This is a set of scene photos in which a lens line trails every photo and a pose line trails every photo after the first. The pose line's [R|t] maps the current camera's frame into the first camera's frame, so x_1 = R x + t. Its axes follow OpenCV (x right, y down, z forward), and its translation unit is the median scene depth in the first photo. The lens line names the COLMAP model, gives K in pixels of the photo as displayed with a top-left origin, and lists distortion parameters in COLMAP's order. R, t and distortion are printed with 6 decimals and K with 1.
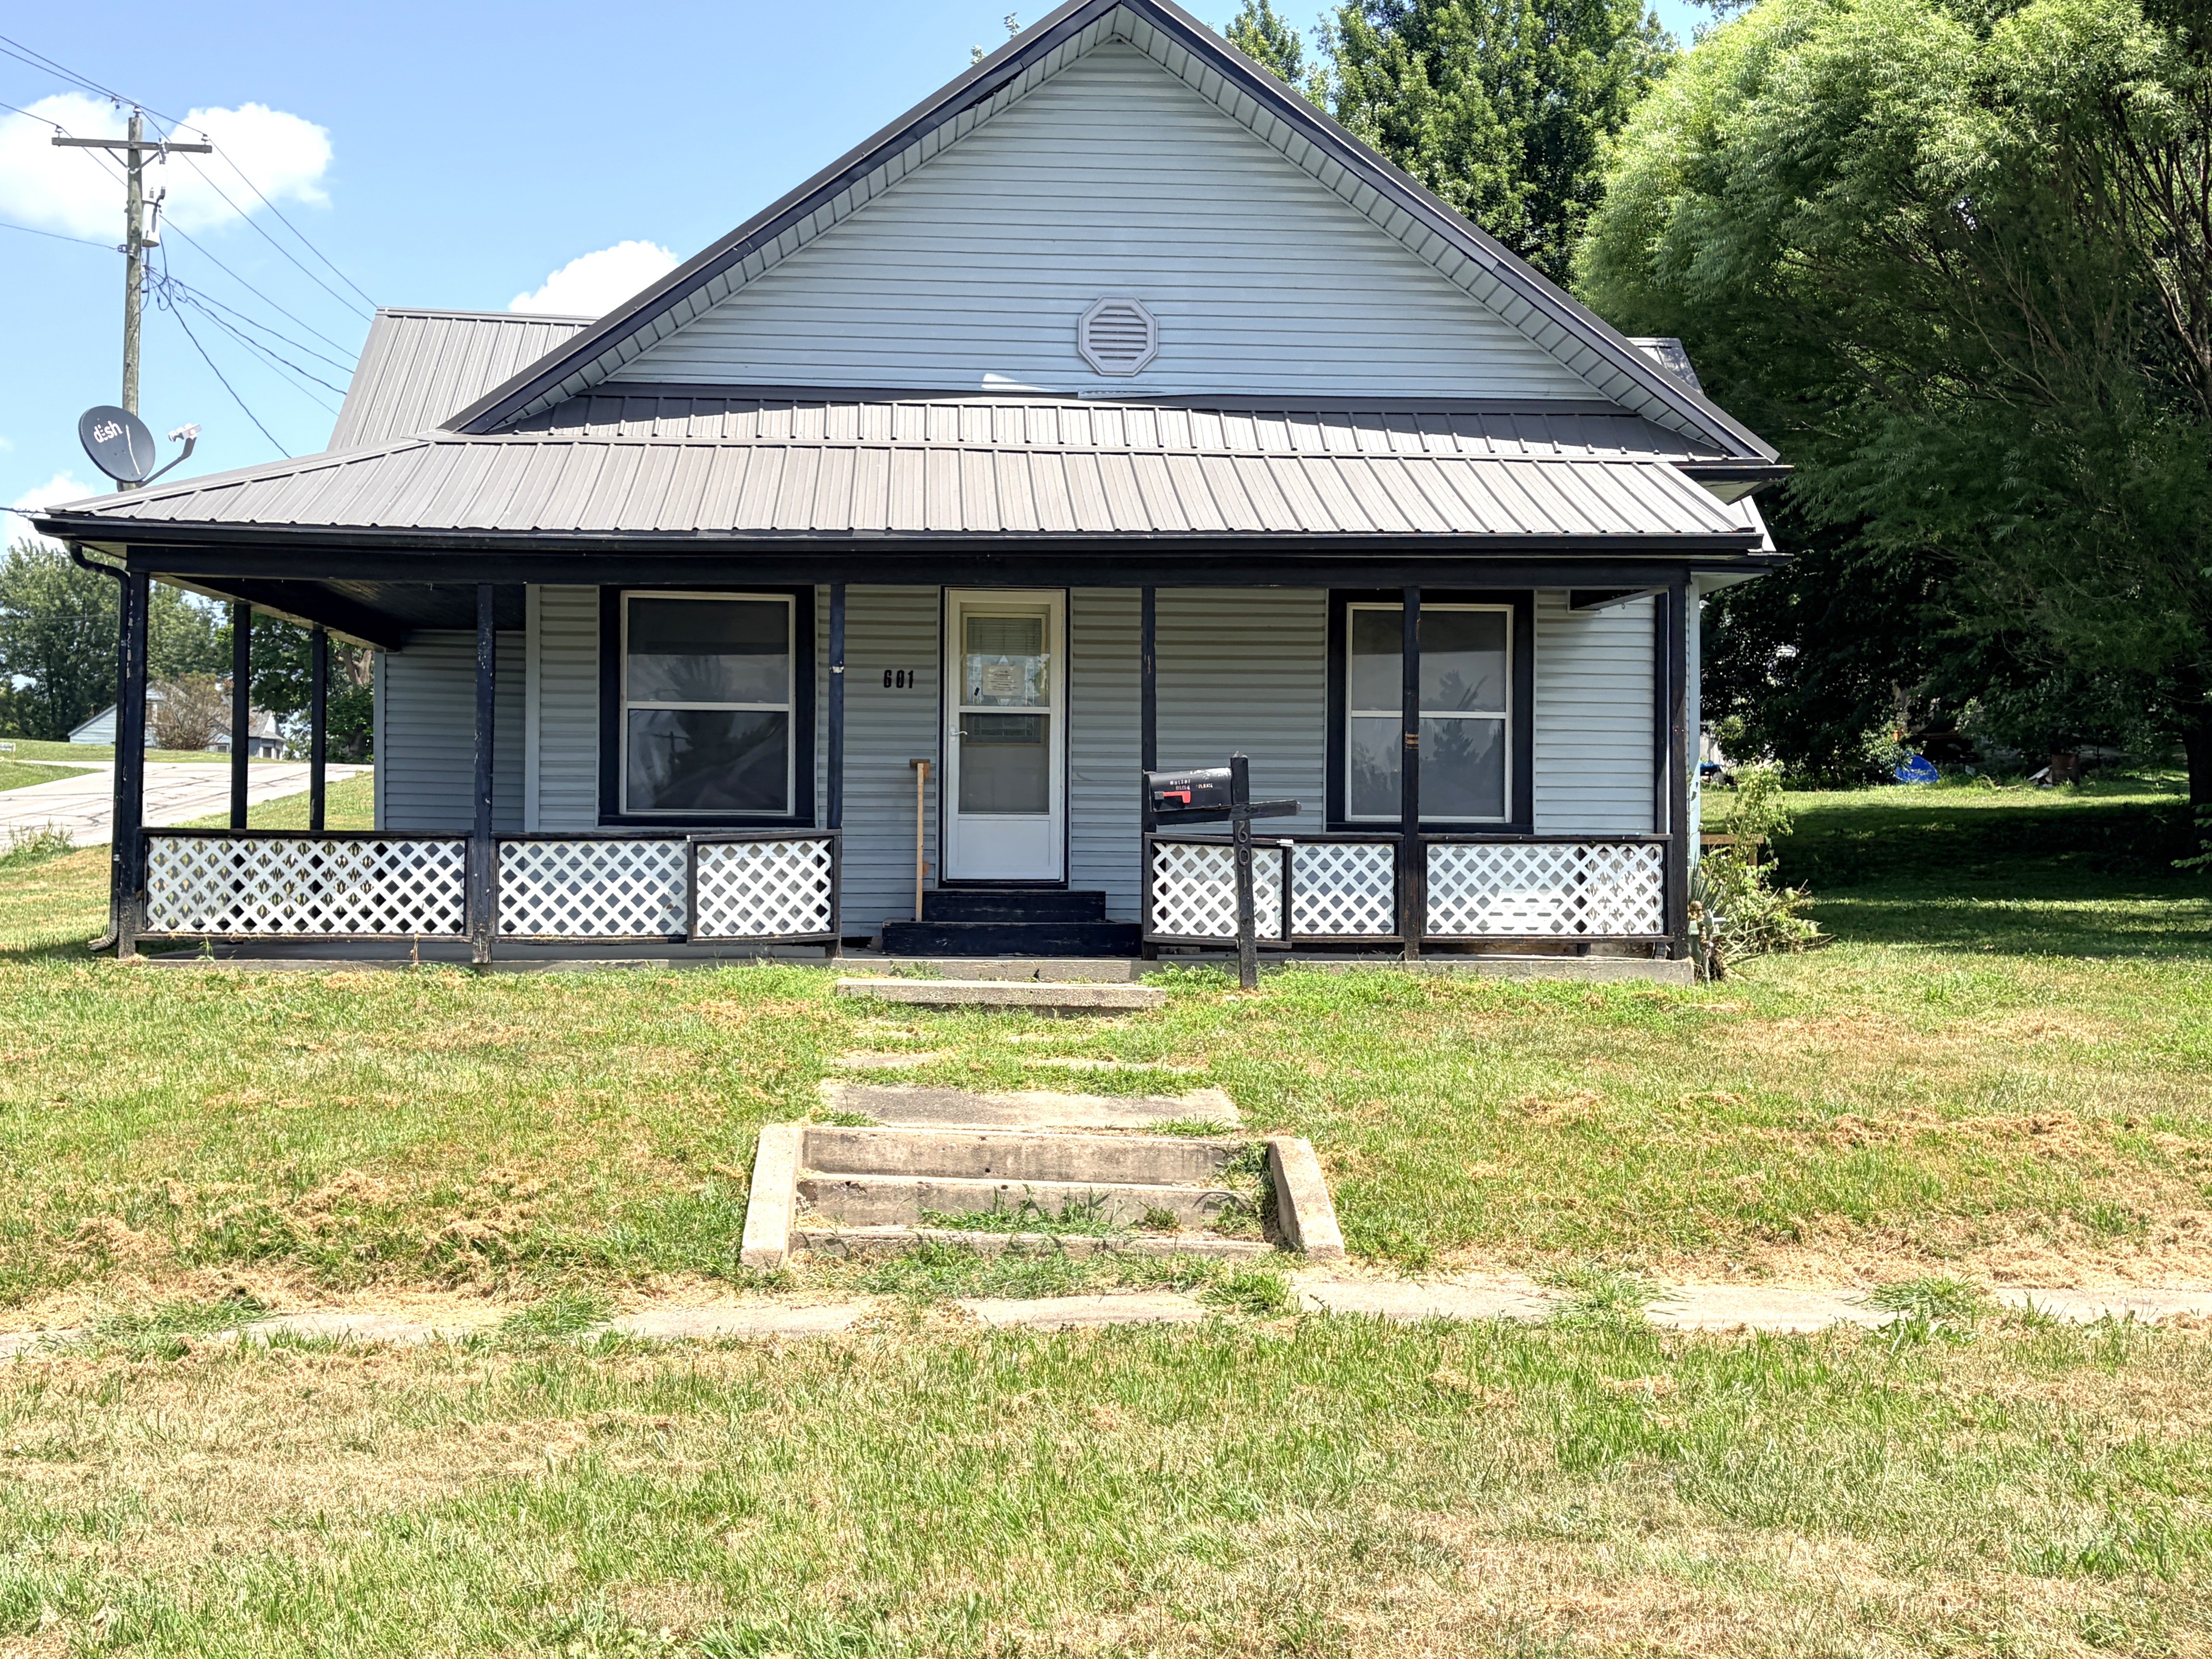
lens RADIAL K [[2194.3, 0, 1106.0], [0, 2194.3, 829.5], [0, 0, 1]] dist [0.051207, -0.000161]
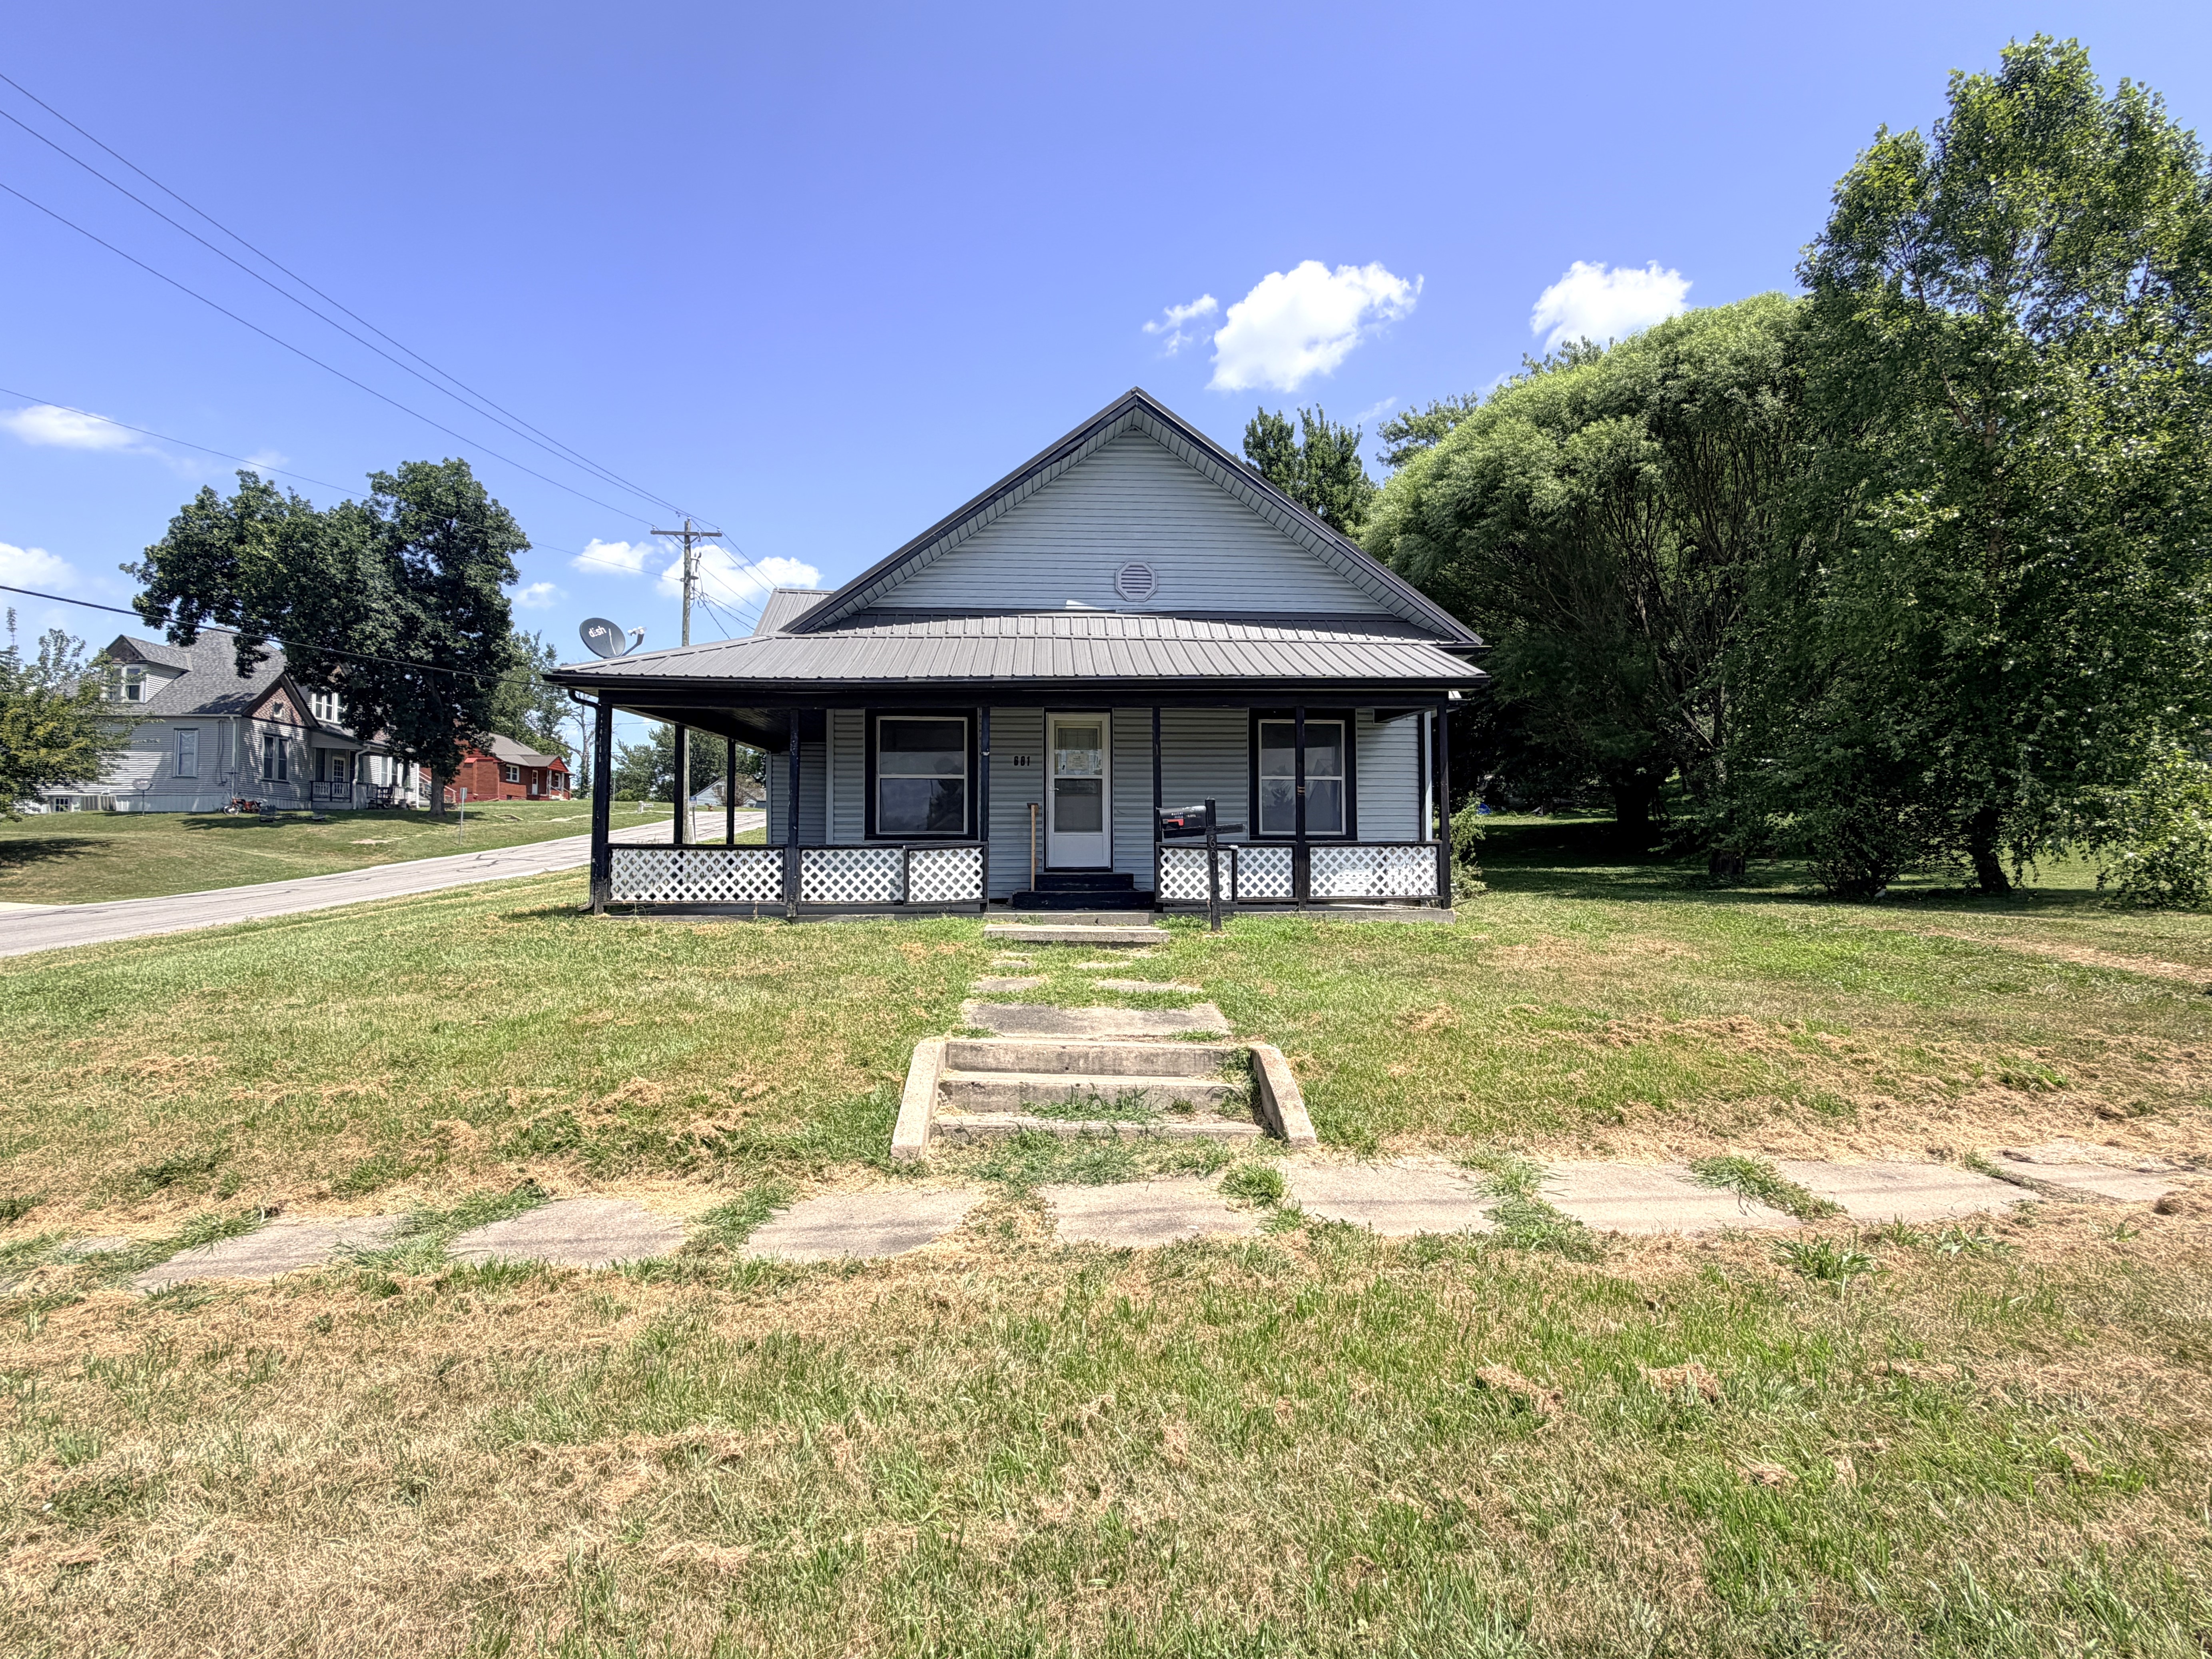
lens RADIAL K [[957.2, 0, 1106.0], [0, 957.2, 829.5], [0, 0, 1]] dist [-0.000098, 0.000011]
pose [[0.999780, -0.007806, -0.019448, -0.007977], [0.007653, 0.999939, -0.007952, -0.002986], [0.019509, 0.007801, 0.999779, 0.213365]]
